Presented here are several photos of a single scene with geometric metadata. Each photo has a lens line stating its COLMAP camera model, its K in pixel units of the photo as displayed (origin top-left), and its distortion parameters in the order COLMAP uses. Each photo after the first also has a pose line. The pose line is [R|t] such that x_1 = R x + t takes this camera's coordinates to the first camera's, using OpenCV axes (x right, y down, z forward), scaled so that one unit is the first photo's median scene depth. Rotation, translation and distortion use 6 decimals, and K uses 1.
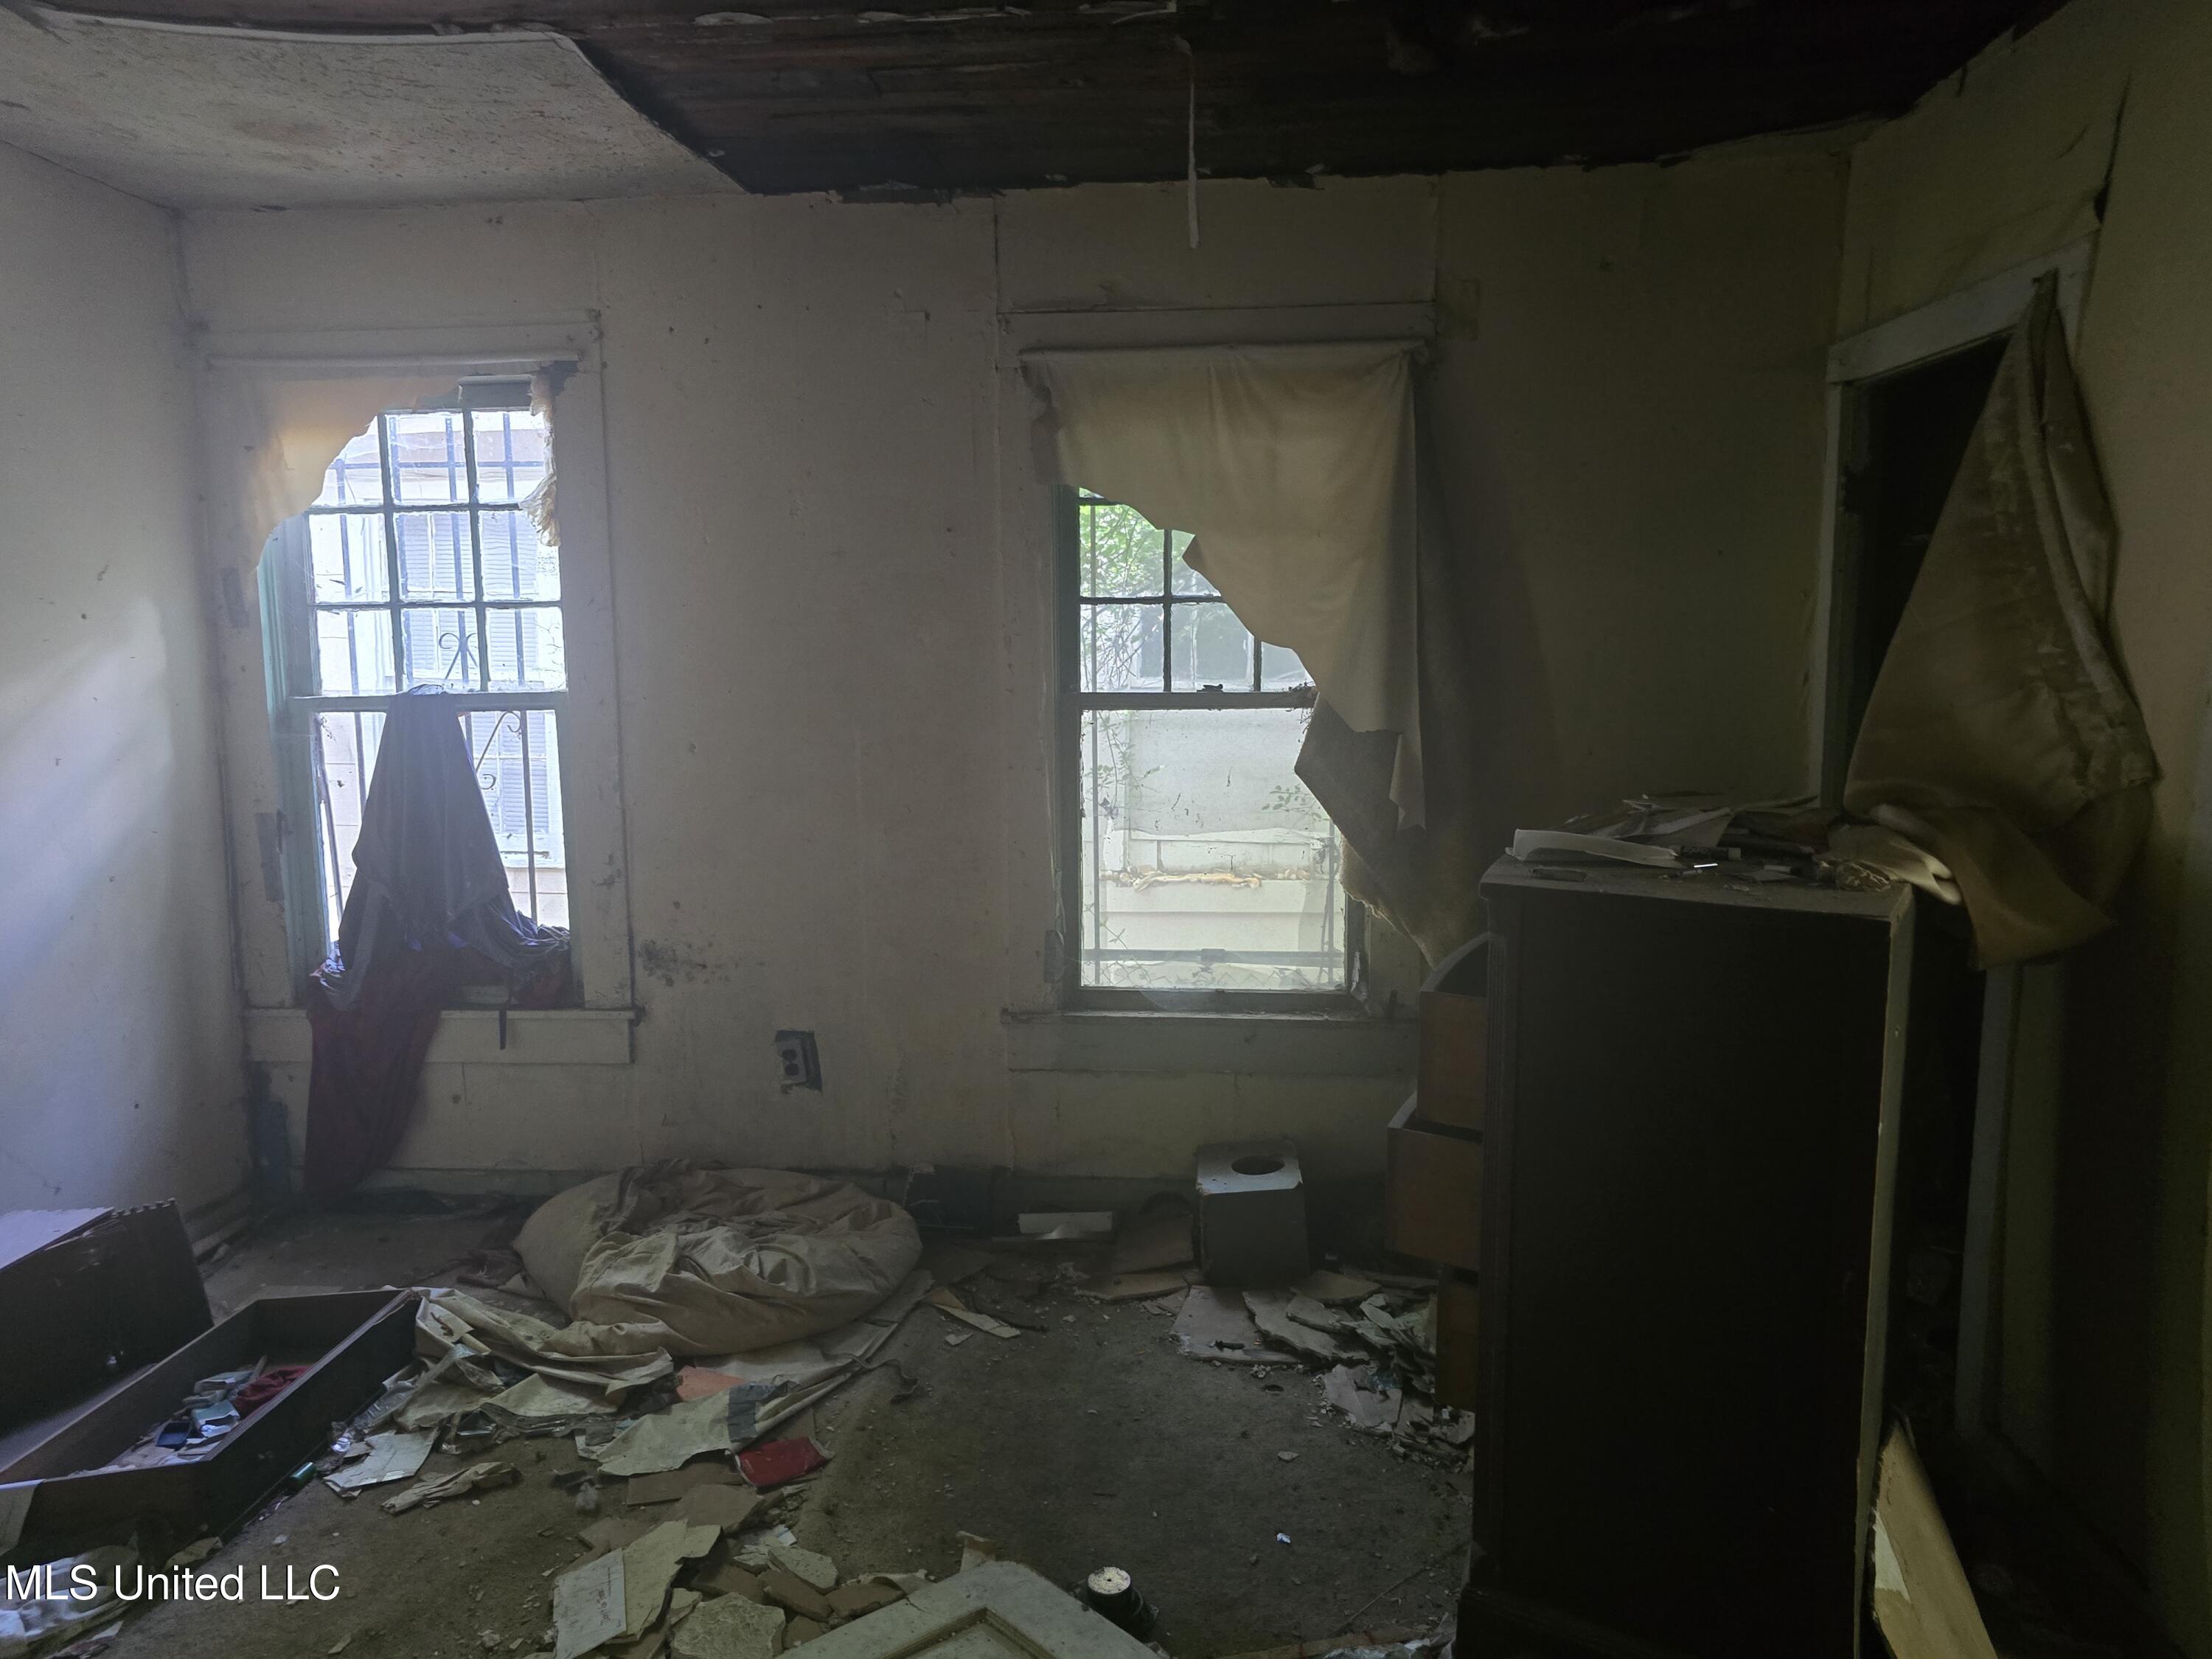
lens RADIAL K [[1538.2, 0, 1110.4], [0, 1538.2, 826.6], [0, 0, 1]] dist [0.003477, 0.001023]
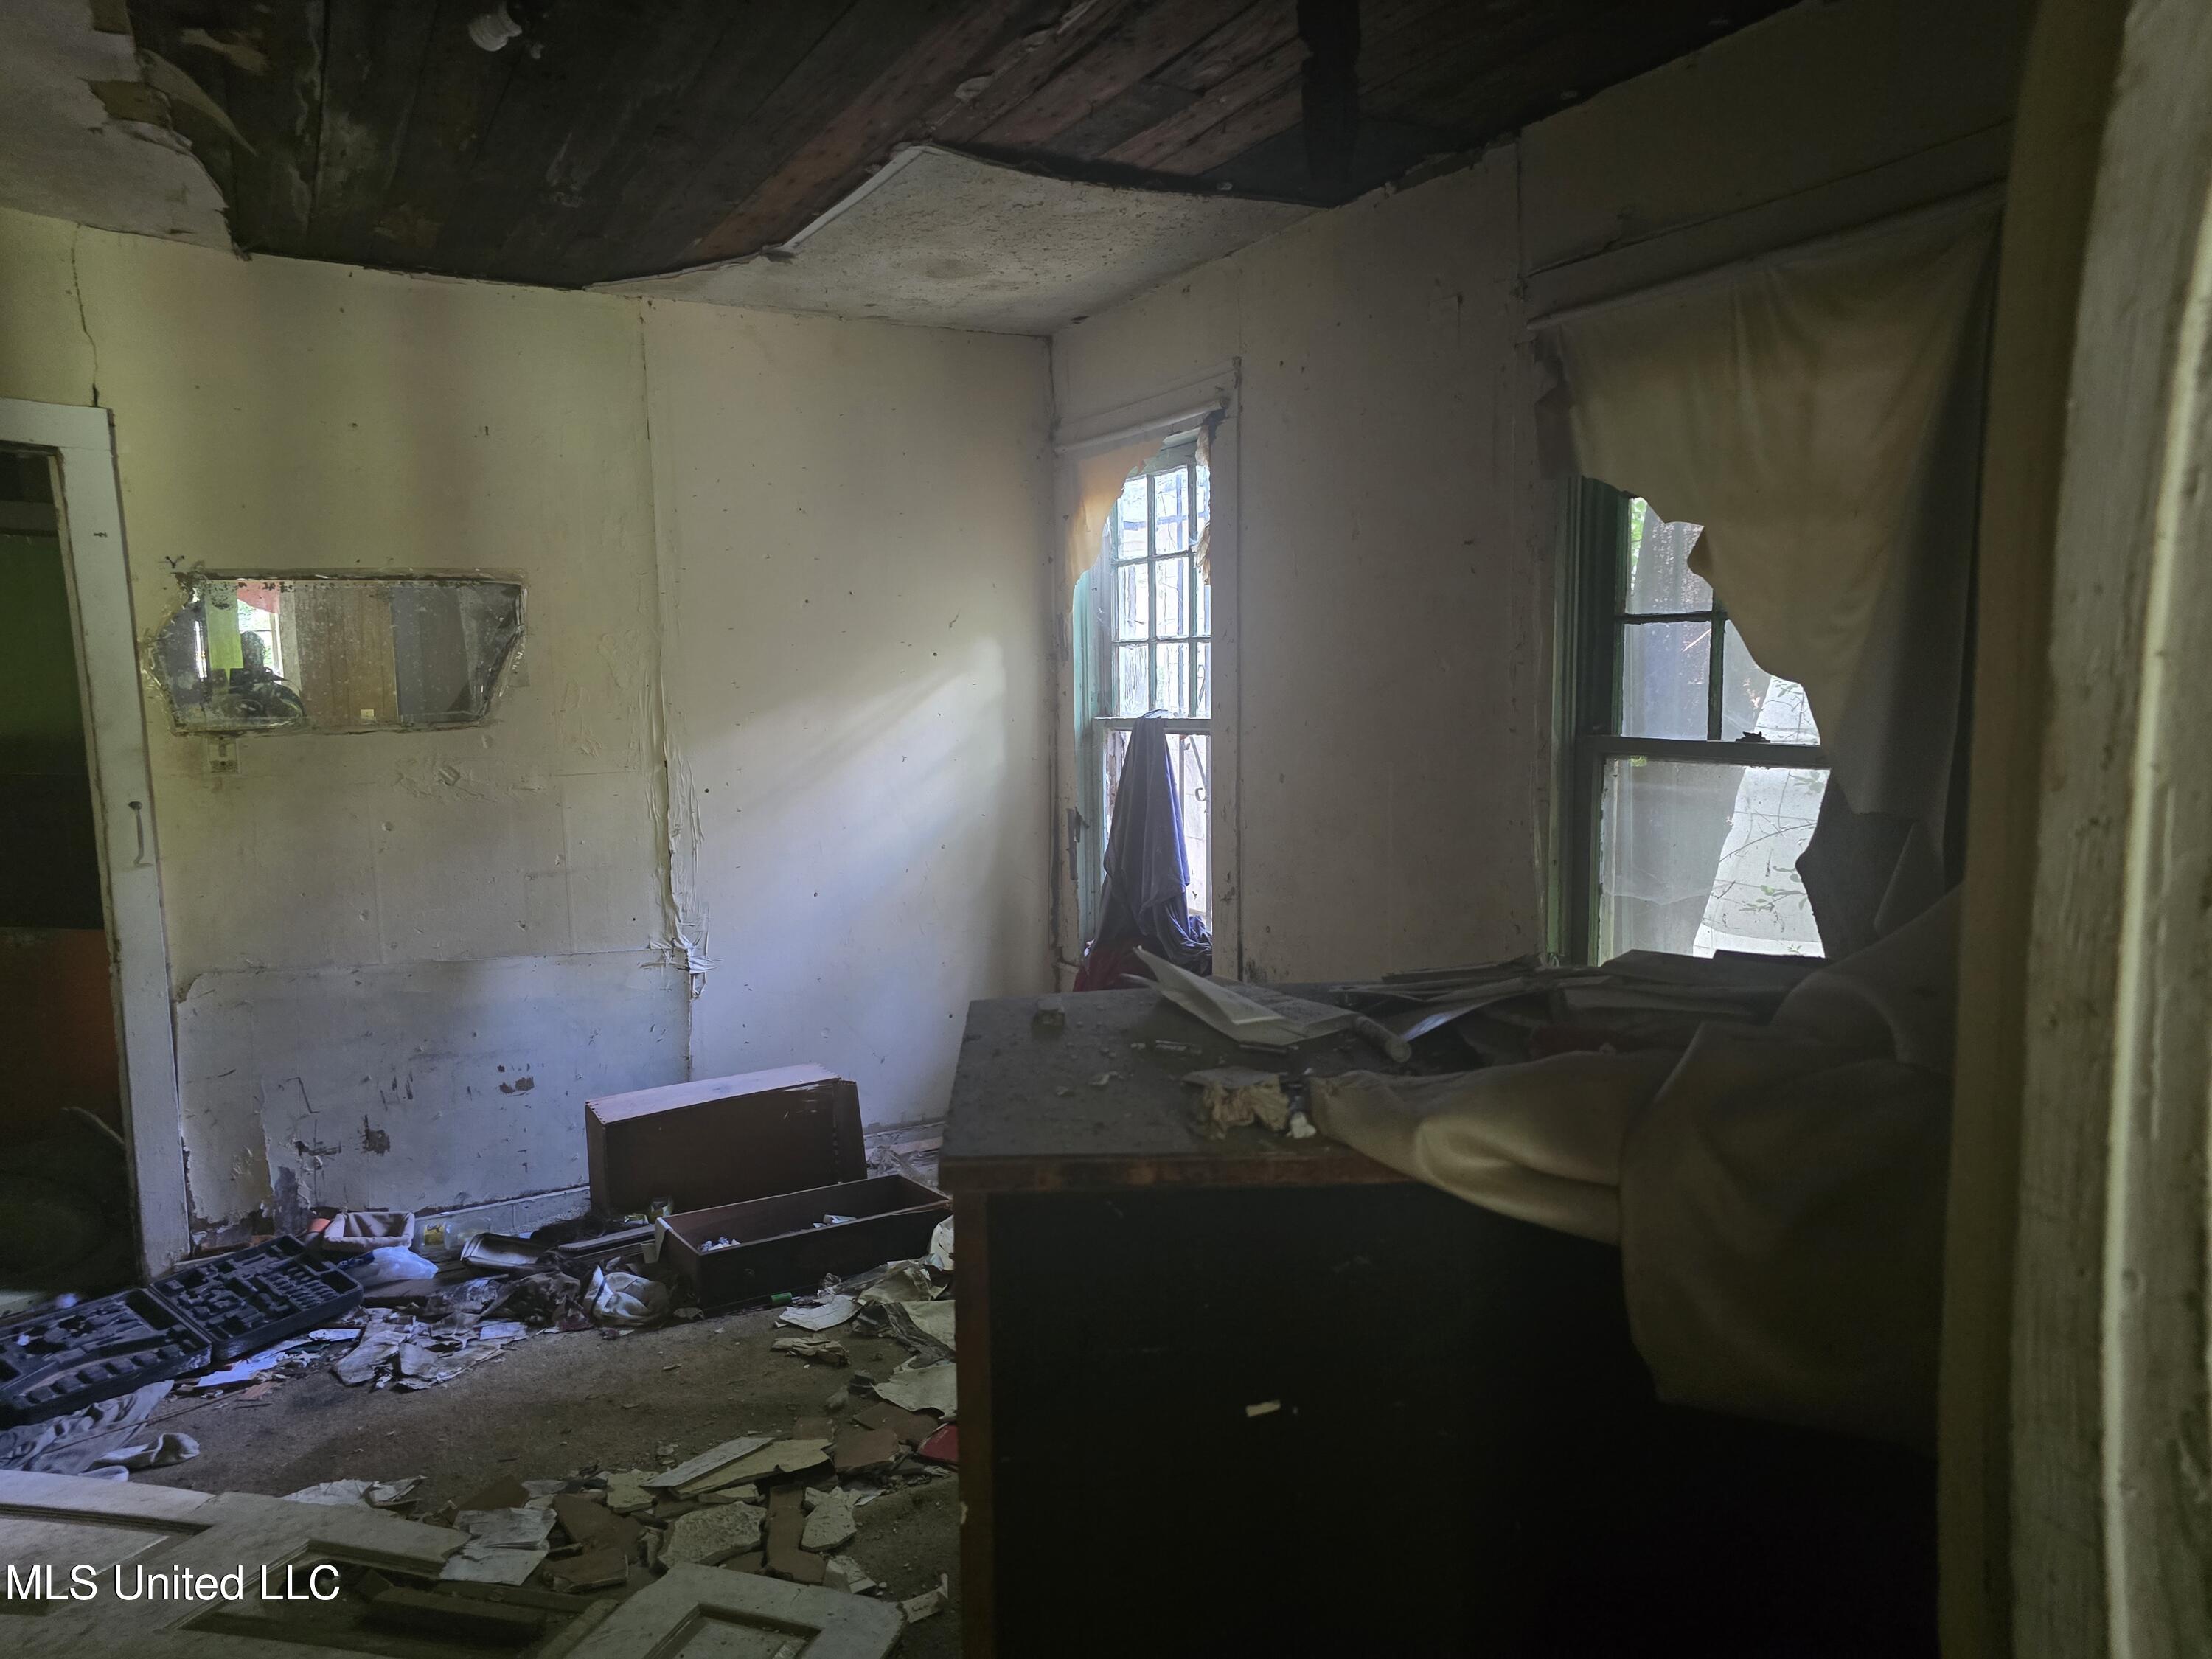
lens RADIAL K [[1479.0, 0, 1101.6], [0, 1479.0, 859.0], [0, 0, 1]] dist [-0.008979, -0.000071]
pose [[0.558527, 0.104723, -0.822849, 0.490332], [-0.093520, 0.993624, 0.062978, -0.049942], [0.824198, 0.041778, 0.564759, 0.371853]]
